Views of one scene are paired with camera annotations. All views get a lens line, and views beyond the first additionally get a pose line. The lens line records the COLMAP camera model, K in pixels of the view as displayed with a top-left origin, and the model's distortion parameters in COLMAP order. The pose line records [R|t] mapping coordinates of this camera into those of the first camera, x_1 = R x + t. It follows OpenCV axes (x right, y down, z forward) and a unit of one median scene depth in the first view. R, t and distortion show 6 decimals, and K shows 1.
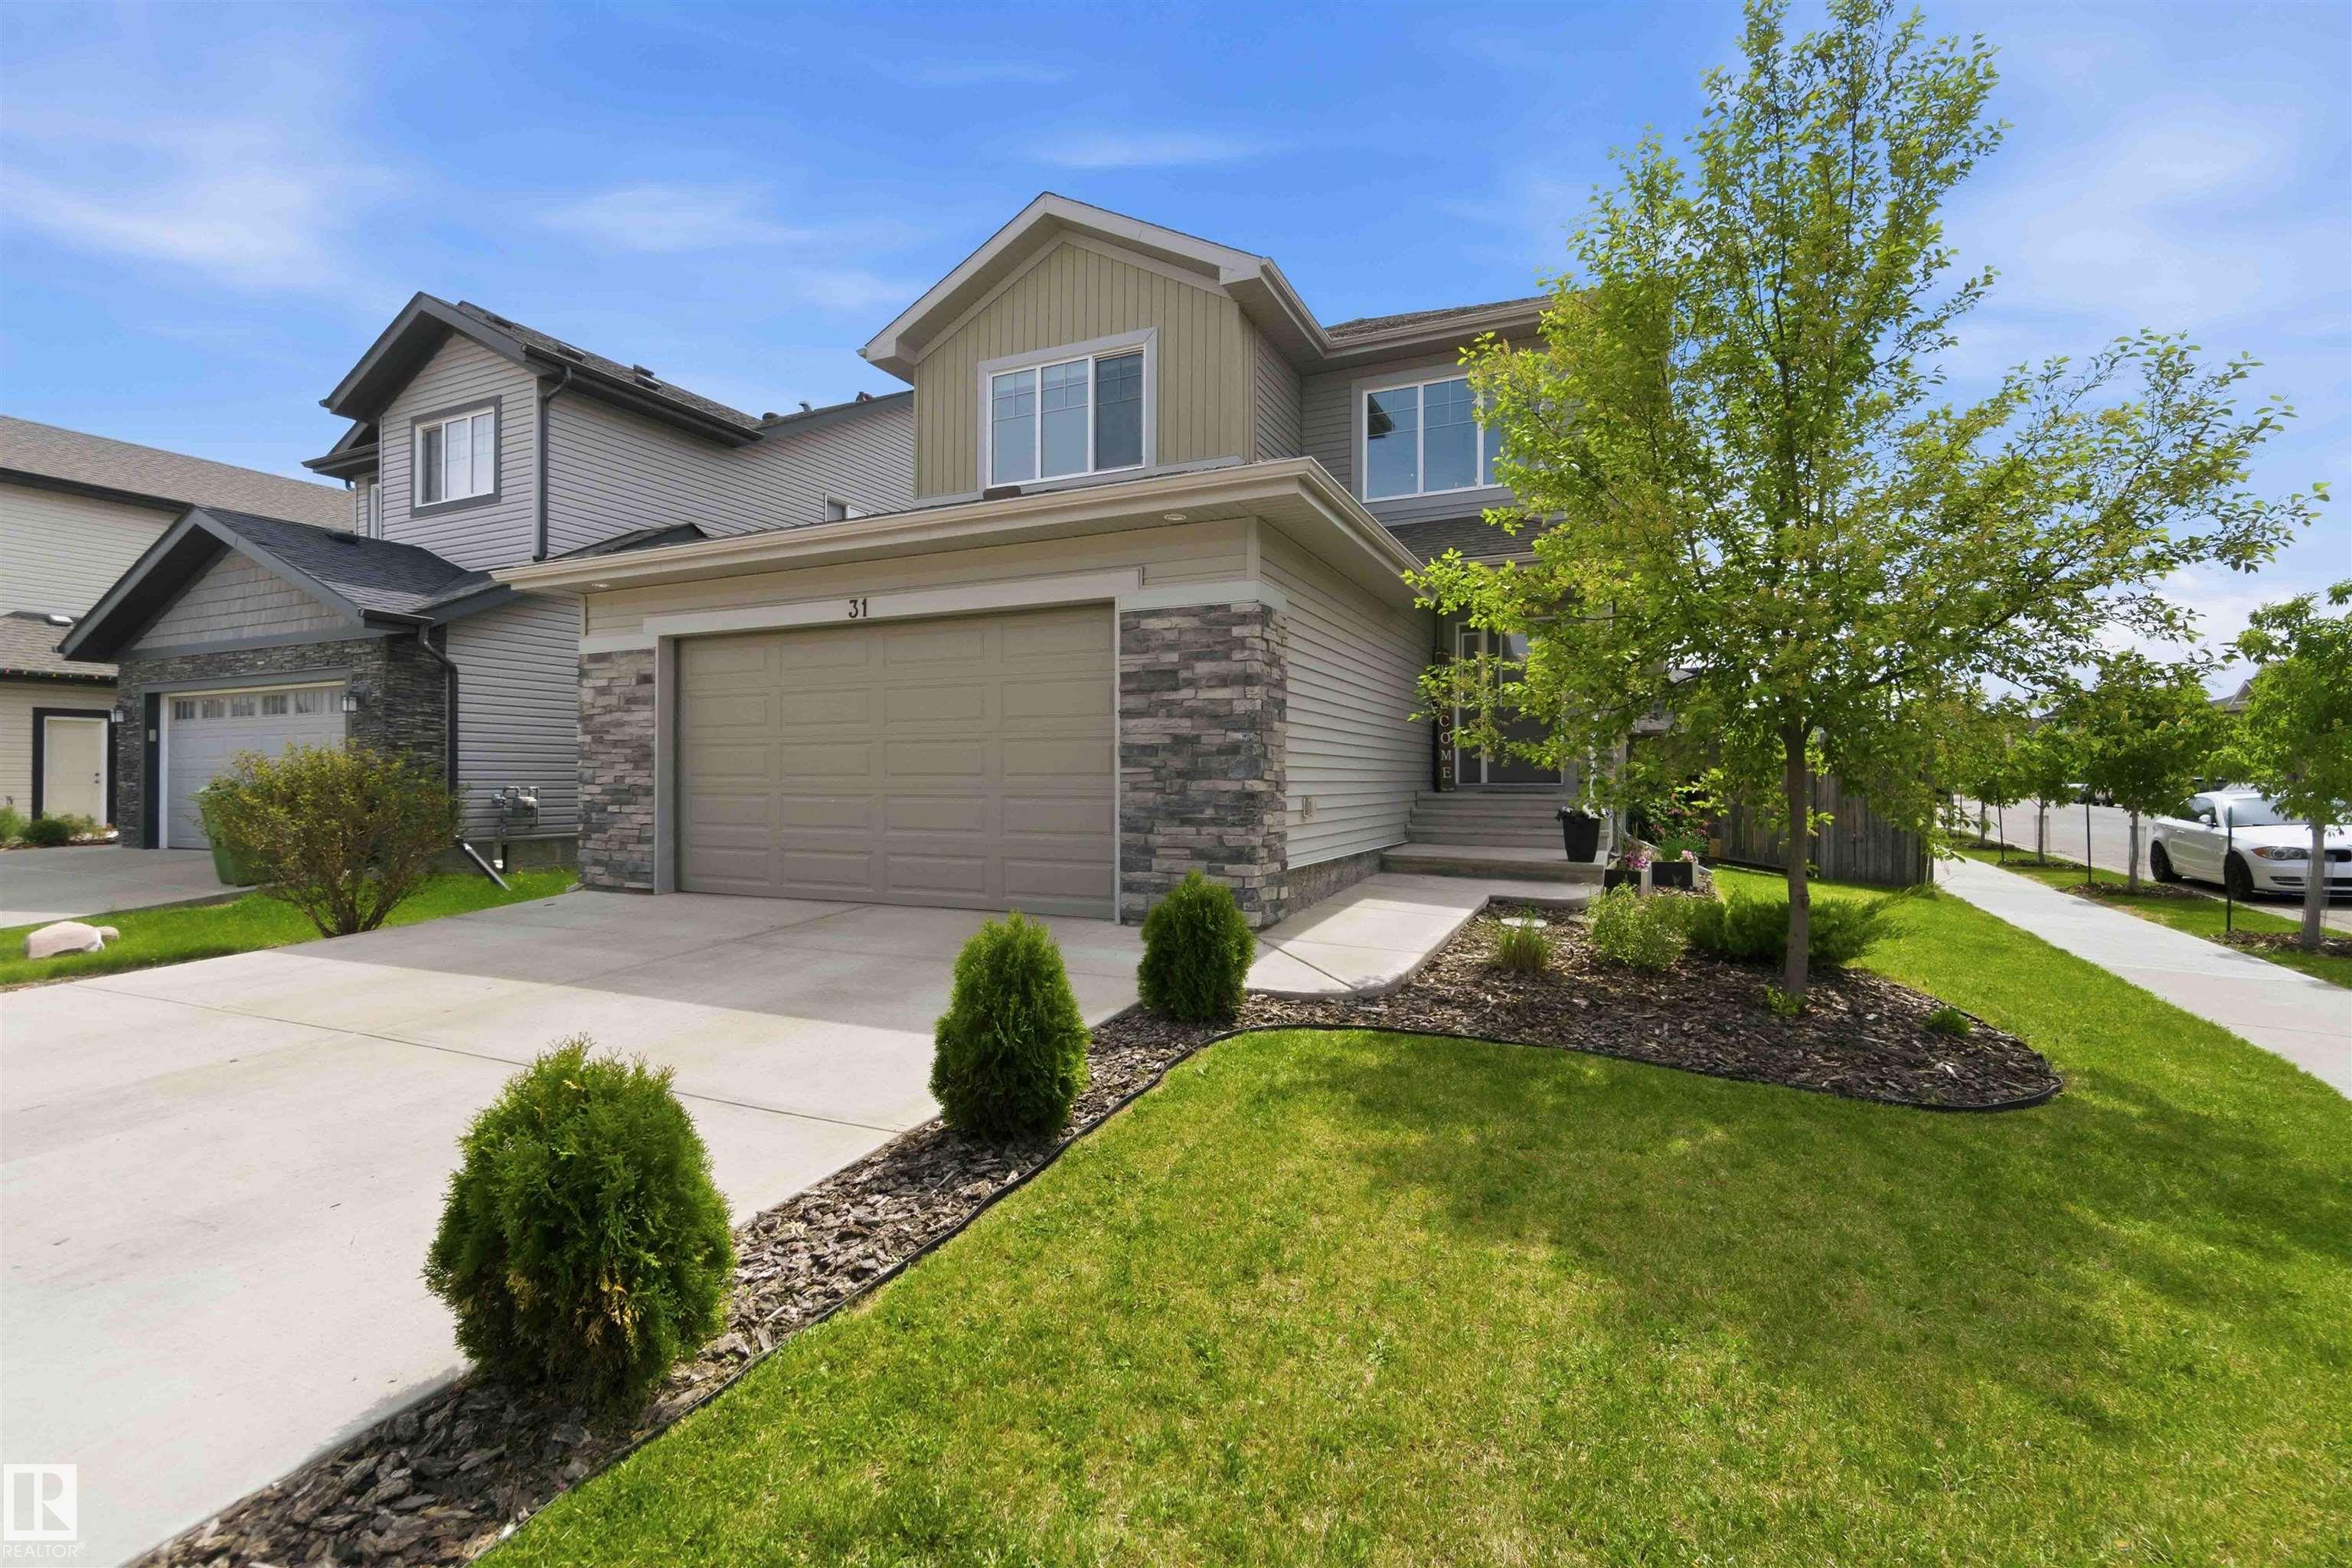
lens RADIAL K [[1033.2, 0, 1174.9], [0, 1033.2, 780.6], [0, 0, 1]] dist [-0.000734, -0.000863]
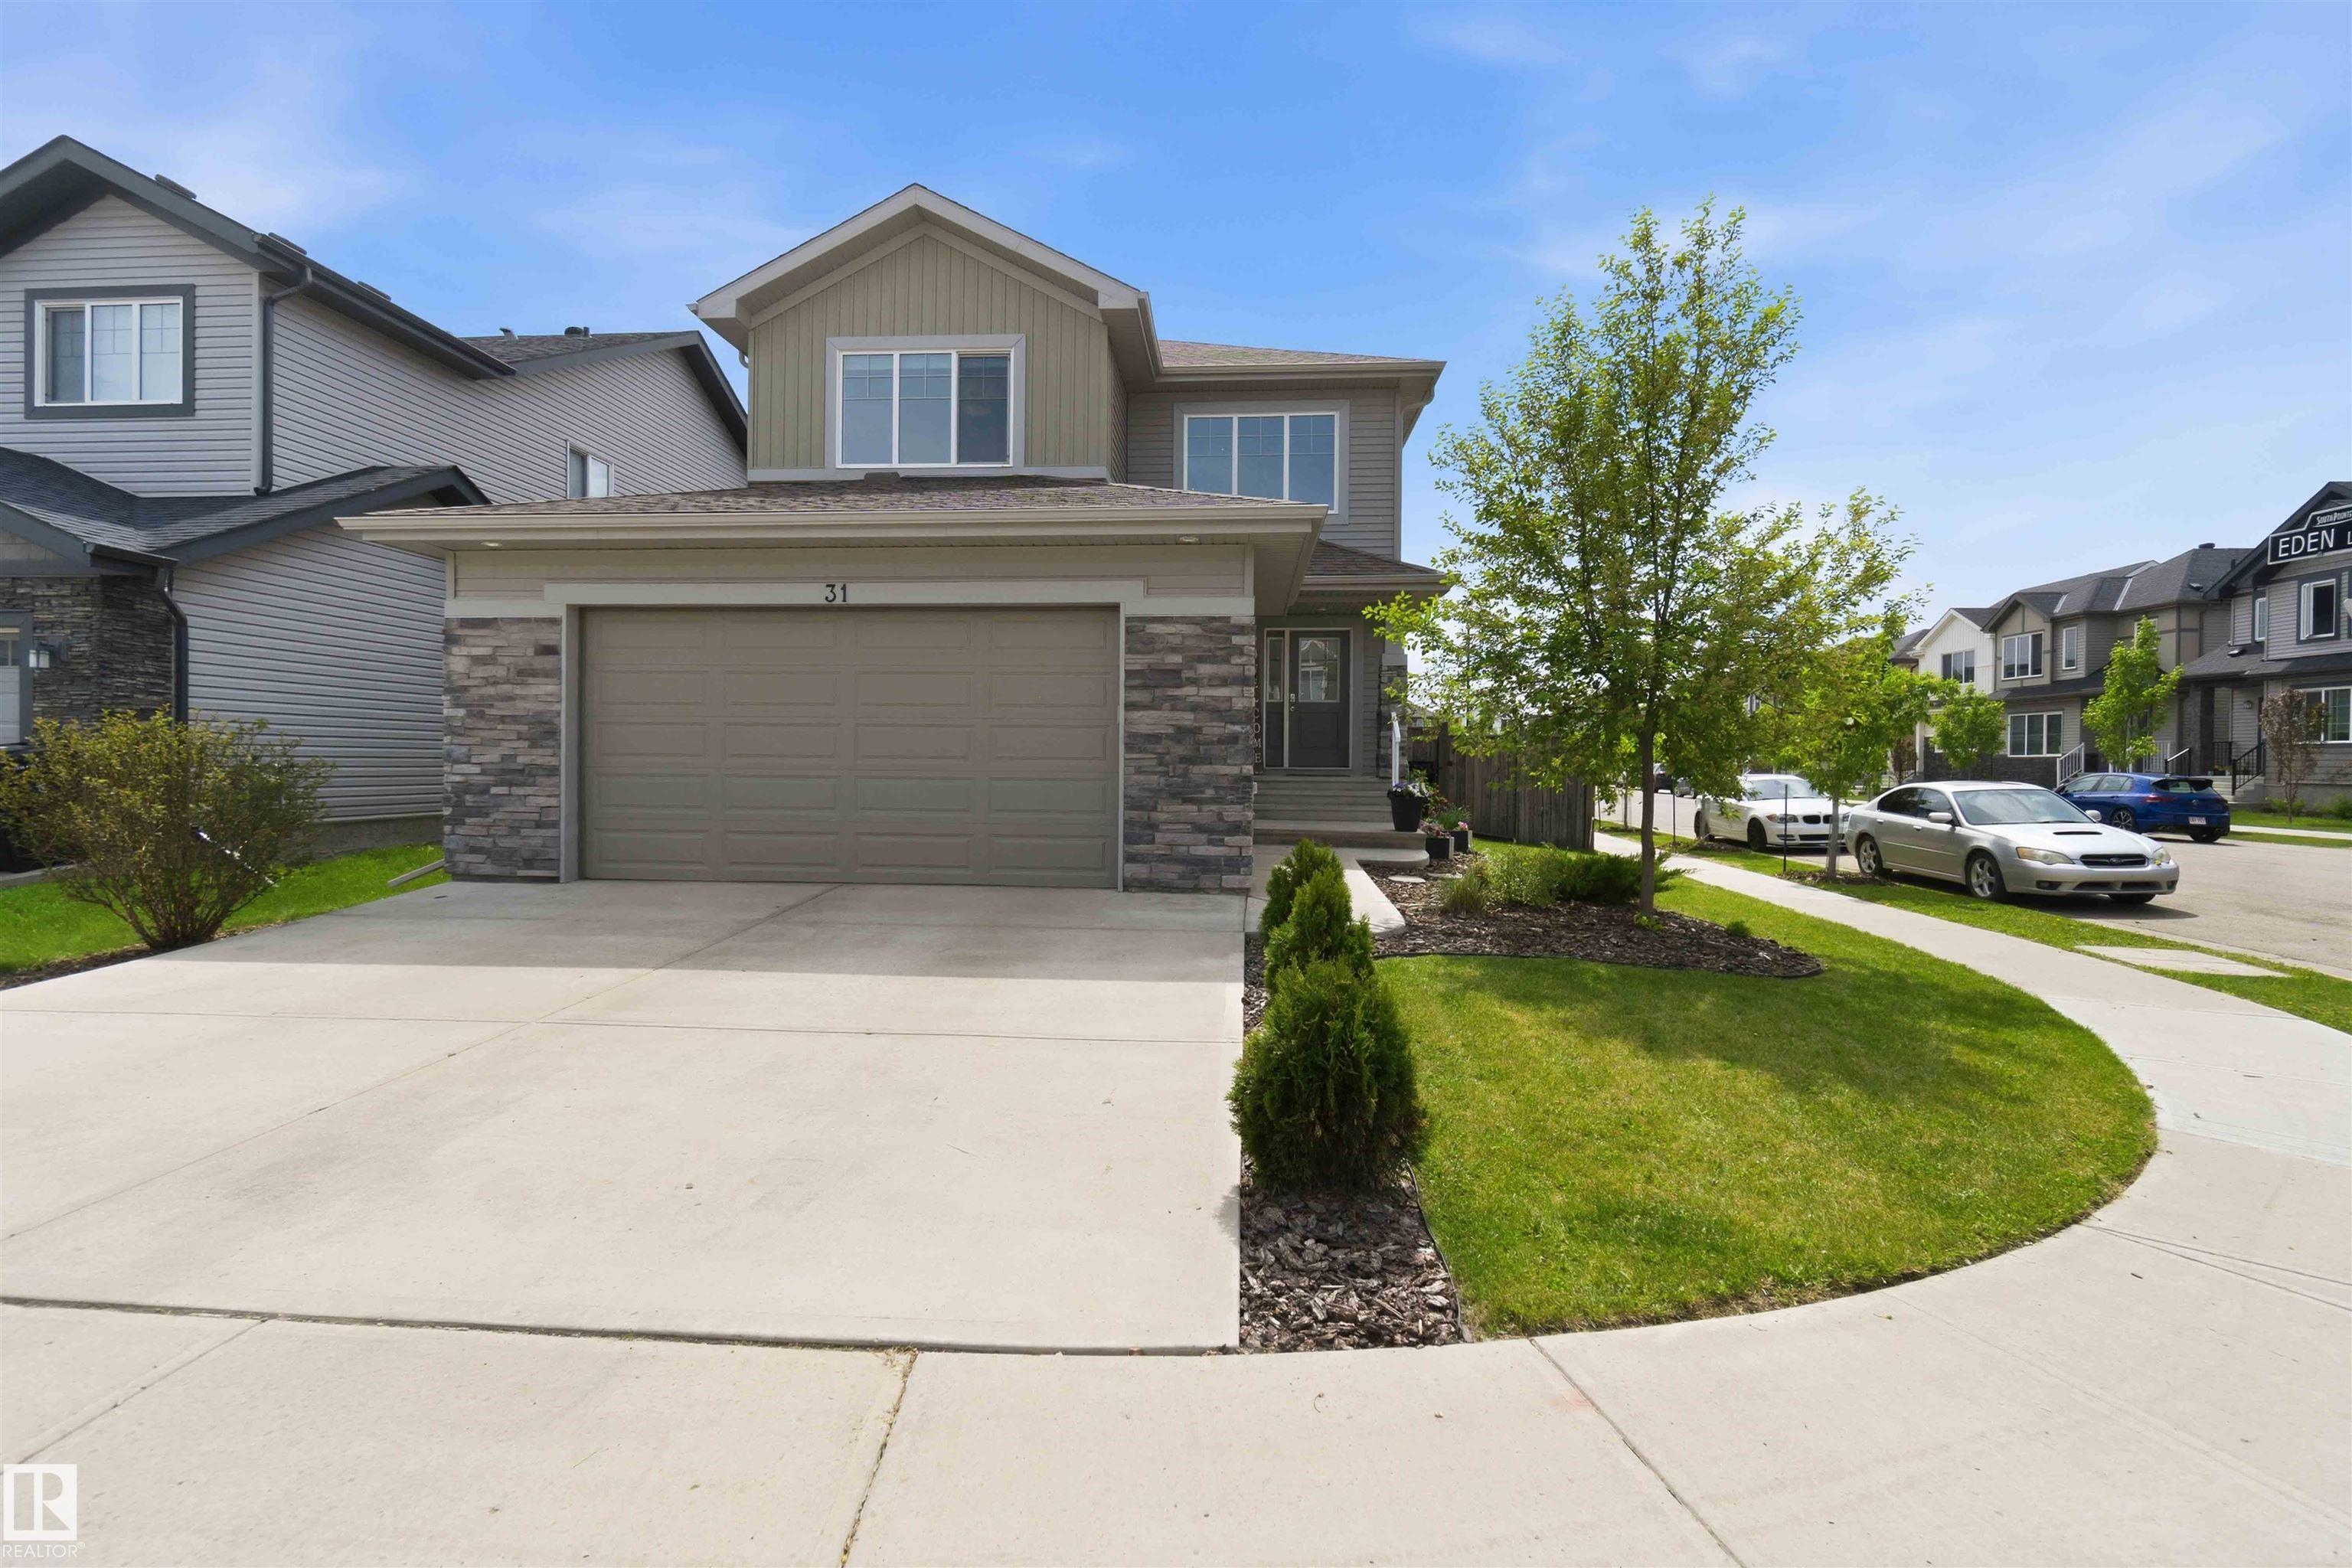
lens RADIAL K [[1033.2, 0, 1175.2], [0, 1033.2, 775.9], [0, 0, 1]] dist [-0.000734, -0.000863]
pose [[0.934453, 0.003037, 0.356074, -0.311156], [-0.008164, 0.999884, 0.012895, -0.002180], [-0.355993, -0.014957, 0.934369, -0.063448]]
